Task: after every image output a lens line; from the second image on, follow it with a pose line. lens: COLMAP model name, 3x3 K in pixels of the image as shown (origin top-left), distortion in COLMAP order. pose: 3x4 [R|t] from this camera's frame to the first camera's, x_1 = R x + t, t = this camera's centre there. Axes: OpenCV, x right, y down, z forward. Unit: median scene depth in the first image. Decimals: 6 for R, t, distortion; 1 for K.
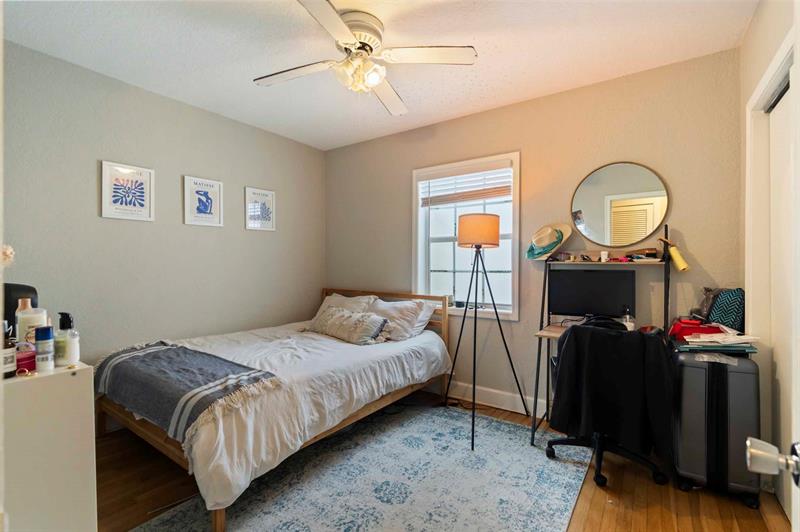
lens RADIAL K [[361.6, 0, 401.5], [0, 361.6, 266.5], [0, 0, 1]] dist [-0.016036, 0.000147]
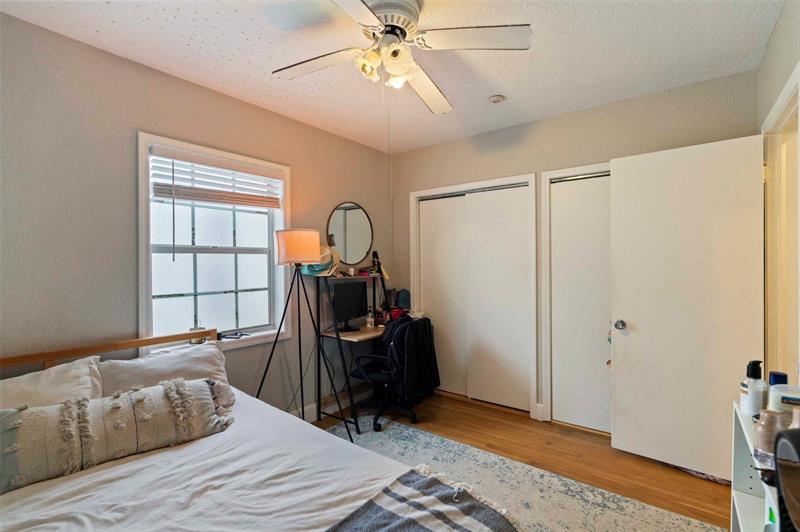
lens RADIAL K [[361.6, 0, 401.5], [0, 361.6, 266.5], [0, 0, 1]] dist [-0.016036, 0.000147]
pose [[0.044780, -0.004482, 0.998987, -0.659677], [0.019429, 0.999805, 0.003615, -0.043293], [-0.998808, 0.019247, 0.044858, 0.653014]]
